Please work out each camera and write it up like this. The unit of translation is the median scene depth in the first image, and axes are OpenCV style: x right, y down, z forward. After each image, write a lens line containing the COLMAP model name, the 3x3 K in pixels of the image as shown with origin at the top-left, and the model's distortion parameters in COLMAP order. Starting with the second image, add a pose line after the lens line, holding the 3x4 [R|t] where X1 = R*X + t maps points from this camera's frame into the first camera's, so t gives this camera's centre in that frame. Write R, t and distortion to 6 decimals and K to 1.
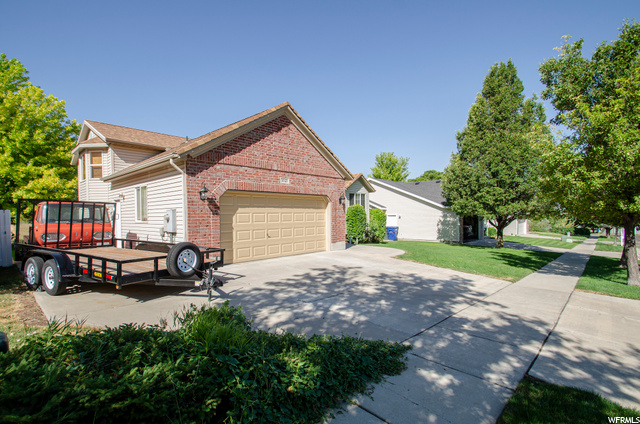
lens RADIAL K [[304.6, 0, 318.9], [0, 304.6, 212.0], [0, 0, 1]] dist [-0.005079, -0.000397]
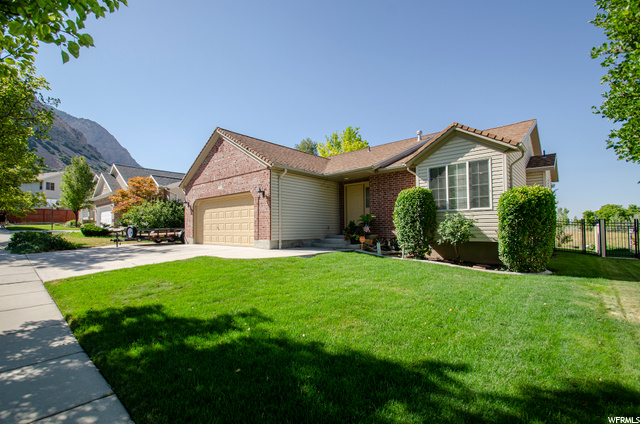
lens RADIAL K [[278.6, 0, 319.2], [0, 278.6, 218.1], [0, 0, 1]] dist [0.002332, 0.000117]
pose [[0.027525, -0.027525, -0.999242, 1.116490], [0.018524, 0.999463, -0.027021, 0.073326], [0.999449, -0.017767, 0.028020, 1.426836]]
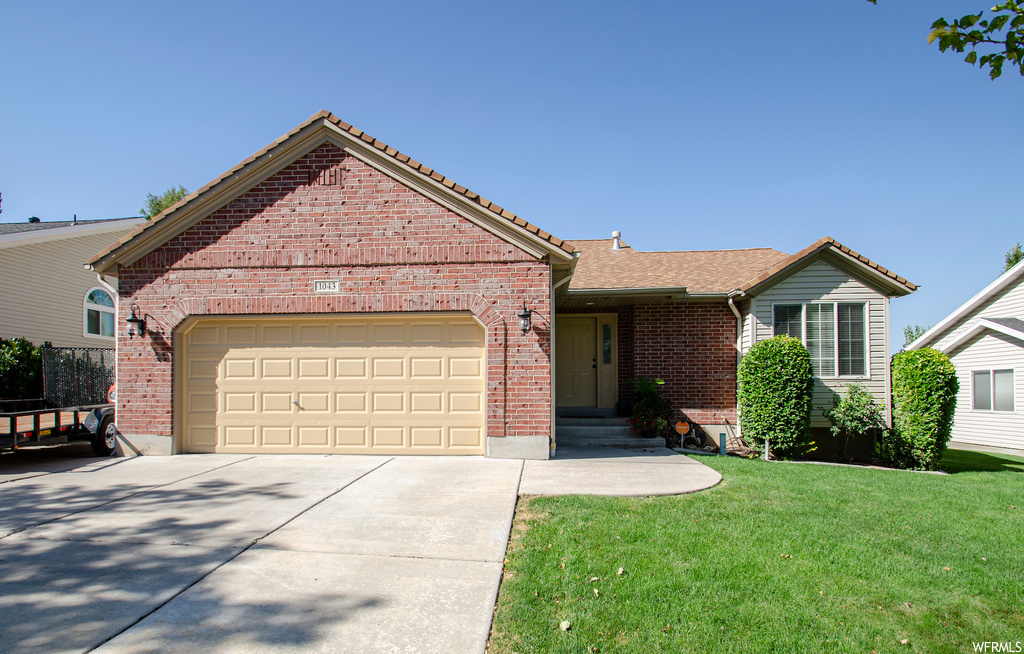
lens RADIAL K [[531.3, 0, 500.4], [0, 531.3, 378.1], [0, 0, 1]] dist [0.003376, 0.000023]
pose [[0.615493, -0.015257, -0.787995, 0.685155], [0.002674, 0.999847, -0.017270, 0.049621], [0.788138, 0.008523, 0.615440, 0.738255]]
